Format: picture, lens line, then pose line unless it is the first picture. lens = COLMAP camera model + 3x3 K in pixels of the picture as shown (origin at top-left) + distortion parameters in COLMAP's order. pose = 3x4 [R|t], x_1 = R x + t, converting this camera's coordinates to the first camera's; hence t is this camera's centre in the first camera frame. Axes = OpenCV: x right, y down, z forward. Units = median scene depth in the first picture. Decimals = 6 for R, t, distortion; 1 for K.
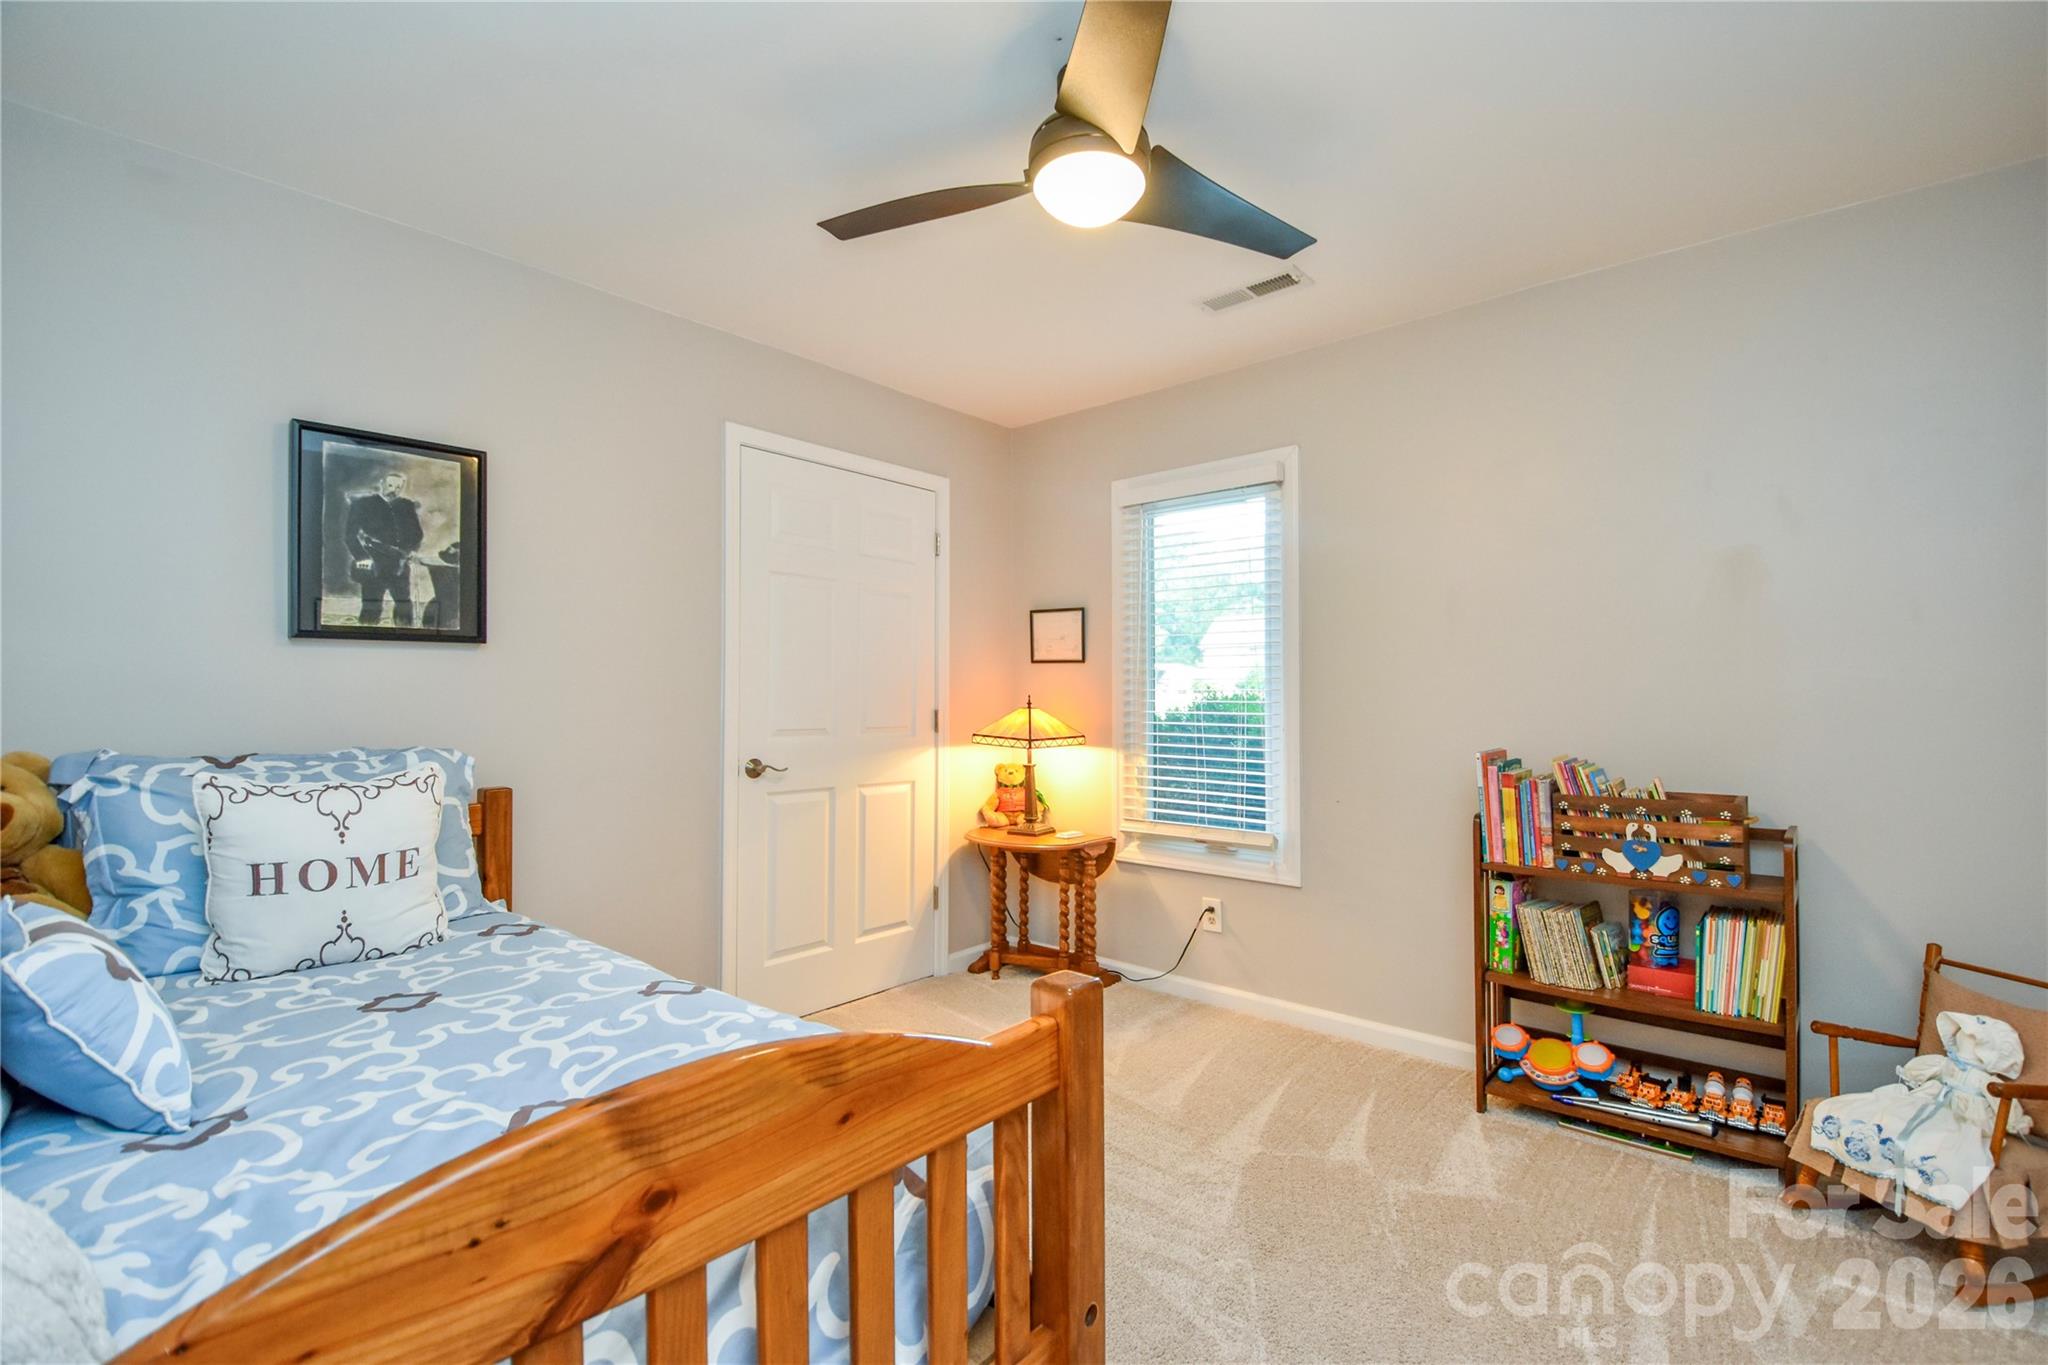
lens RADIAL K [[896.3, 0, 1030.1], [0, 896.3, 687.8], [0, 0, 1]] dist [0.003637, -0.012431]
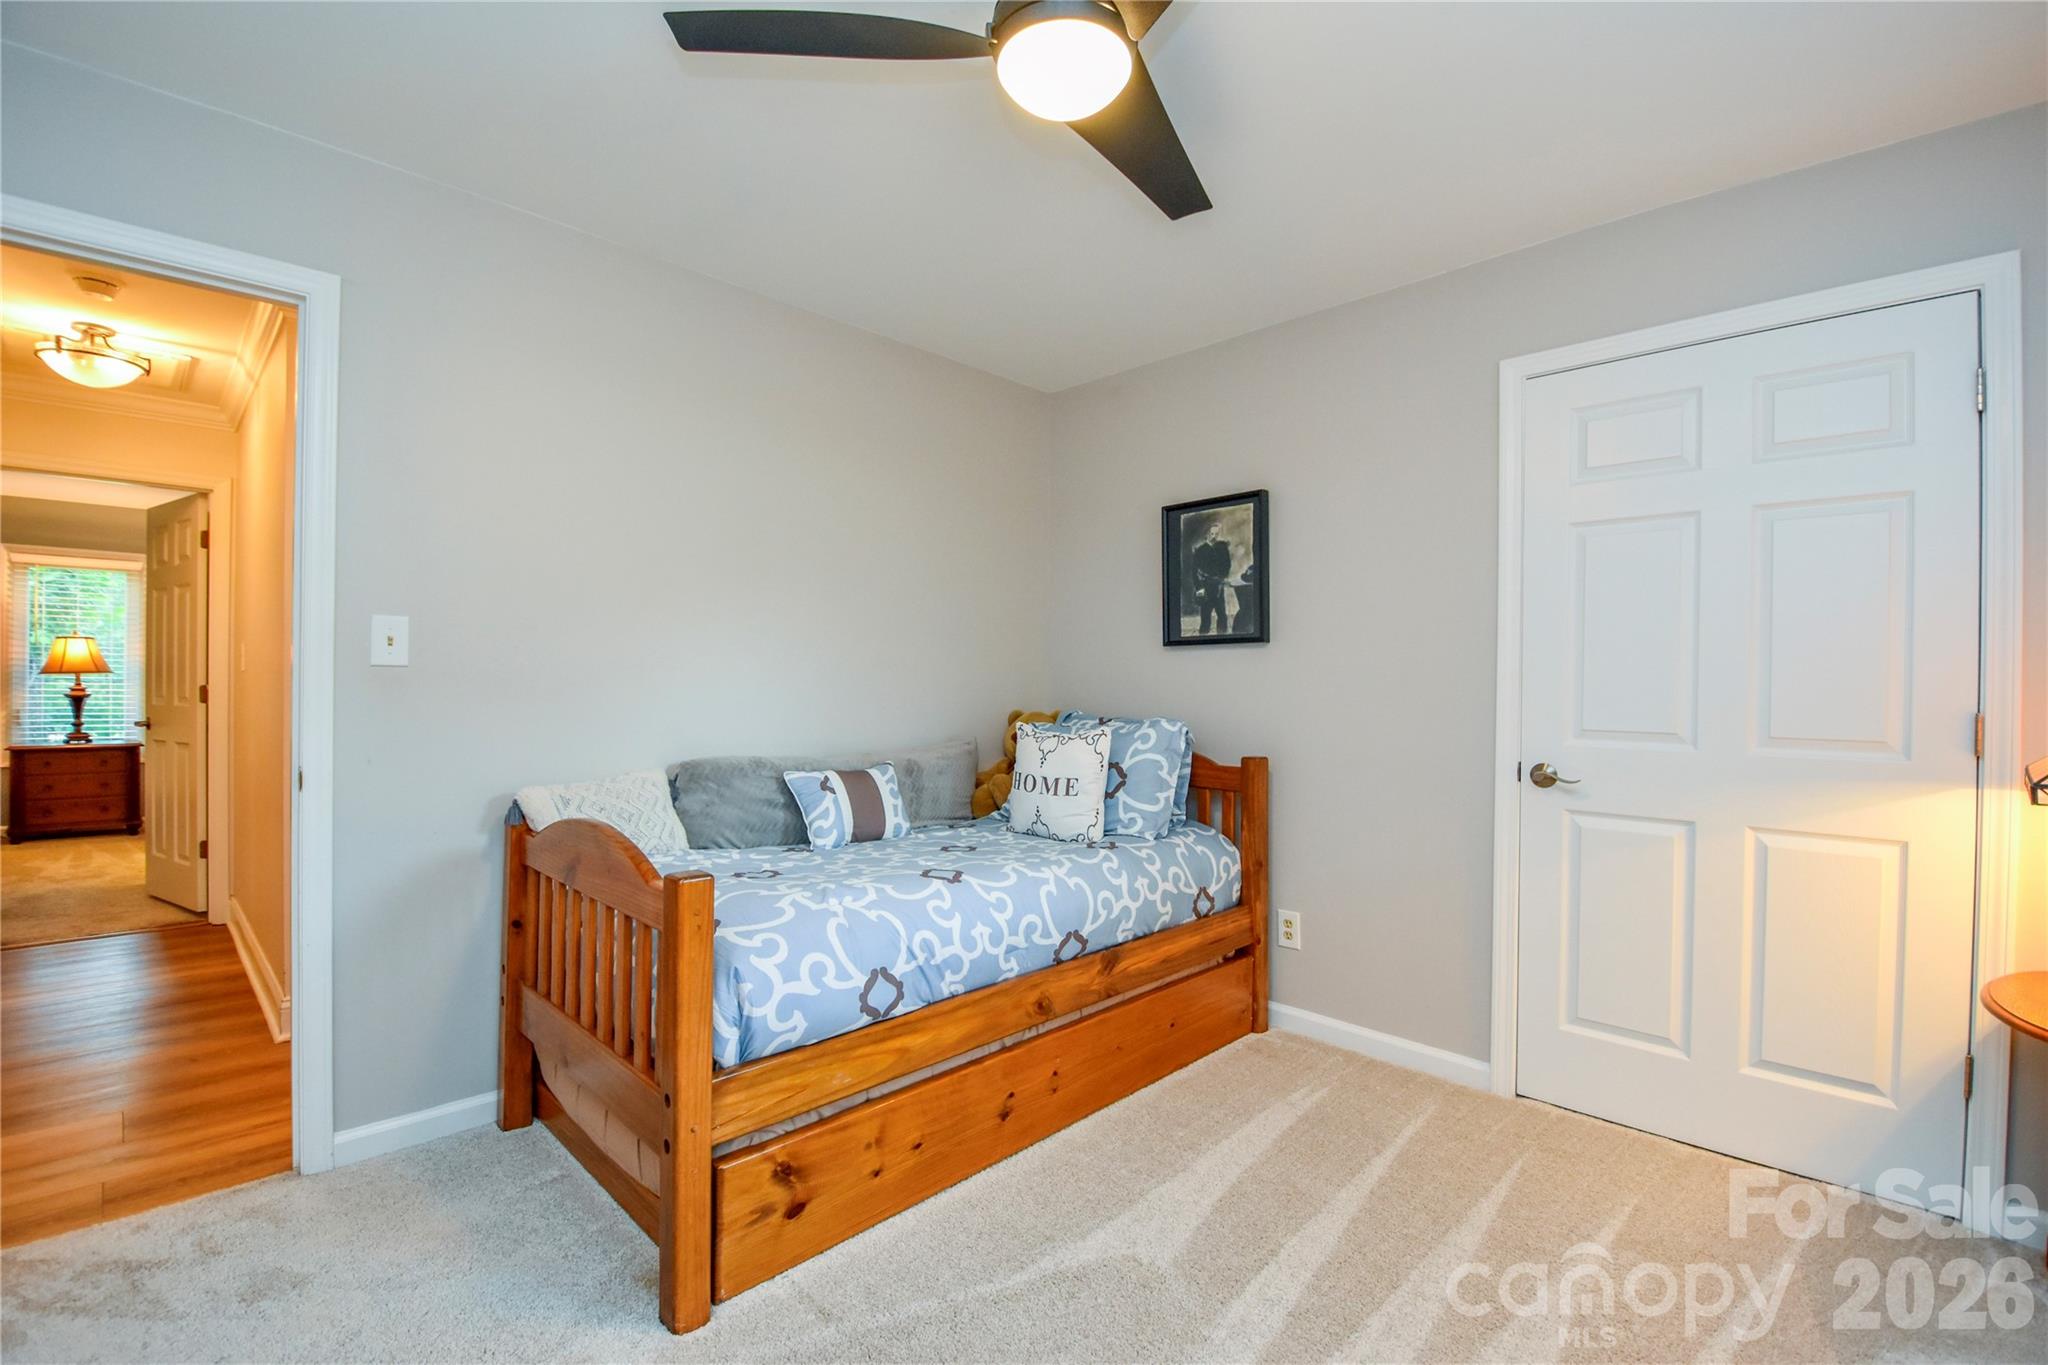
lens RADIAL K [[906.2, 0, 1022.3], [0, 906.2, 692.9], [0, 0, 1]] dist [0.001168, -0.018822]
pose [[-0.077357, 0.006961, -0.996979, 0.716493], [0.002285, 0.999974, 0.006804, 0.012478], [0.997001, -0.001751, -0.077371, 0.800527]]
